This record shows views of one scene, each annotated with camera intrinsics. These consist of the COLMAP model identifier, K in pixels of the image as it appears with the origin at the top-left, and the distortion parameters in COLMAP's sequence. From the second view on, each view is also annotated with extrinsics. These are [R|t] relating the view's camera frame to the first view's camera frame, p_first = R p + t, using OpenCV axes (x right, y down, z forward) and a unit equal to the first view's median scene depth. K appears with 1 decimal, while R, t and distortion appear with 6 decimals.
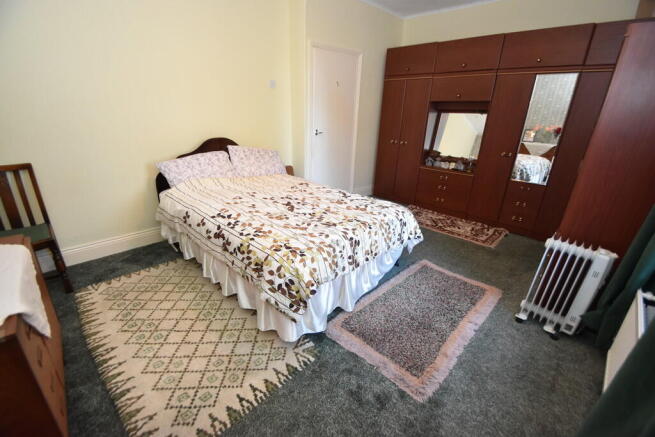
lens RADIAL K [[298.0, 0, 326.4], [0, 298.0, 227.5], [0, 0, 1]] dist [-0.000086, -0.000004]
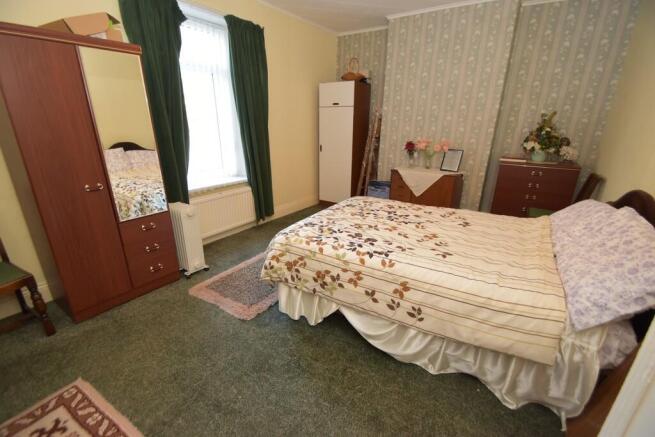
lens RADIAL K [[298.0, 0, 326.4], [0, 298.0, 227.5], [0, 0, 1]] dist [-0.000086, -0.000004]
pose [[-0.980412, 0.047352, -0.191180, 0.161196], [-0.093017, 0.744281, 0.661357, -0.723525], [0.173609, 0.666185, -0.725298, 1.771292]]
